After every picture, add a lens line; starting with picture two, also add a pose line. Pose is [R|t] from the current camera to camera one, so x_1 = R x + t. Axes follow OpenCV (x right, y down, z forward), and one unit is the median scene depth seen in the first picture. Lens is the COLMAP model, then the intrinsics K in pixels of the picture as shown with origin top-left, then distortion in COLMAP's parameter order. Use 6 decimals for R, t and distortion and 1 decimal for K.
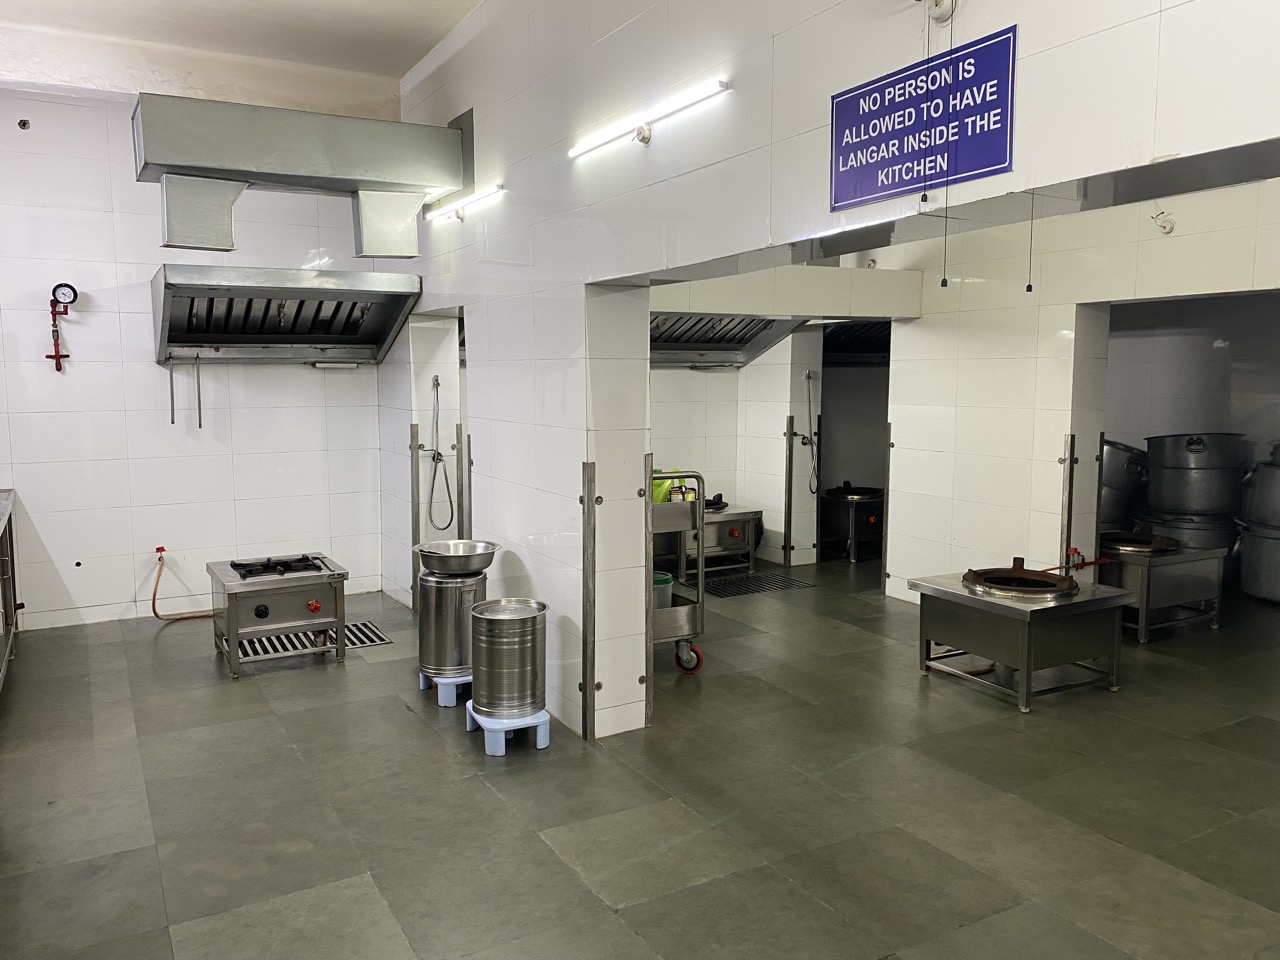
lens RADIAL K [[965.5, 0, 626.6], [0, 965.5, 472.2], [0, 0, 1]] dist [0.037436, -0.030502]
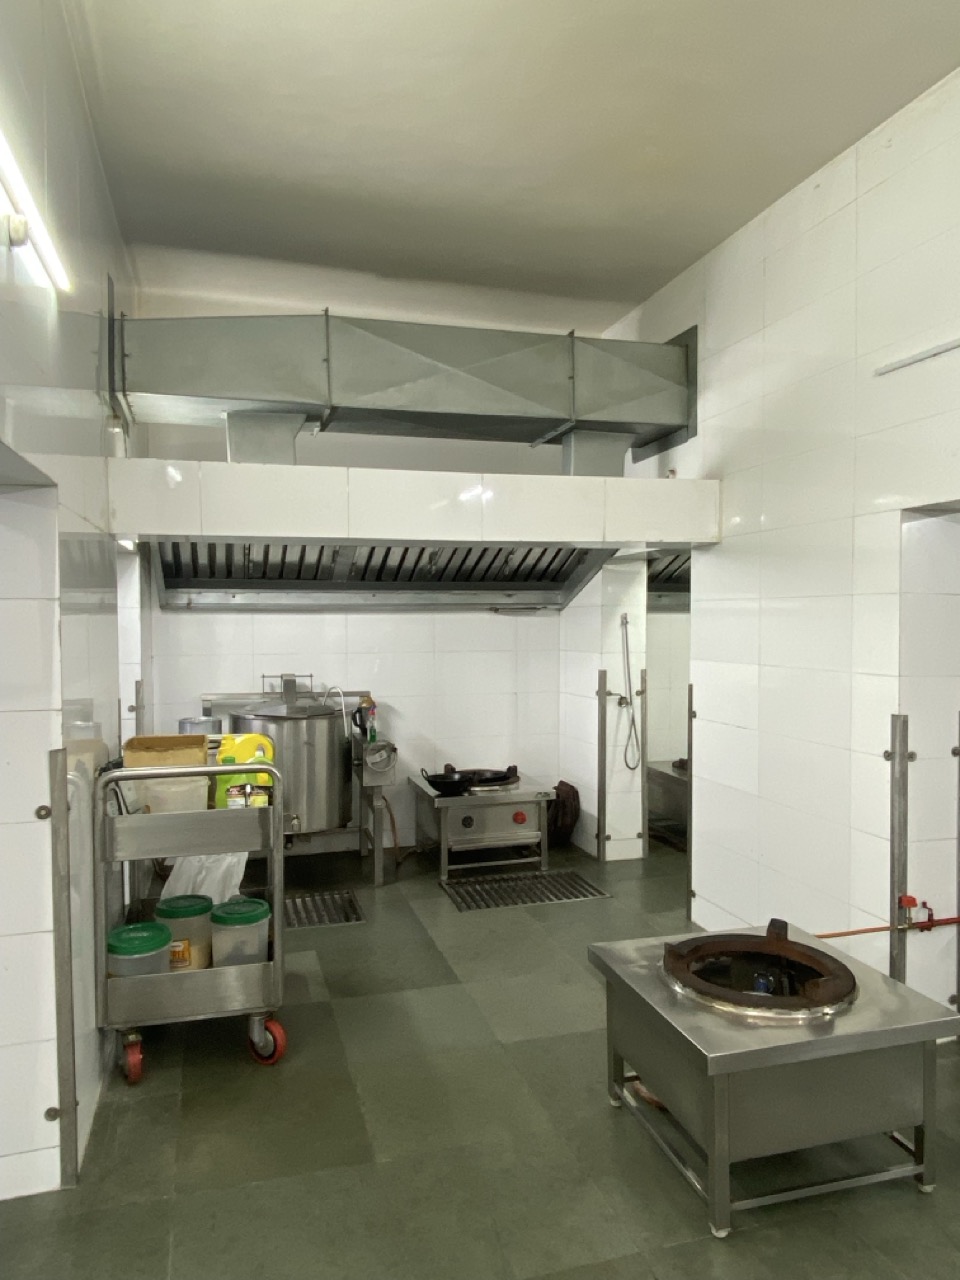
lens RADIAL K [[885.0, 0, 489.4], [0, 885.0, 641.8], [0, 0, 1]] dist [0.035060, -0.034482]
pose [[0.978197, 0.008464, -0.207509, 0.229031], [-0.022388, 0.997644, -0.064843, -0.031916], [0.206471, 0.068075, 0.976082, 0.270540]]
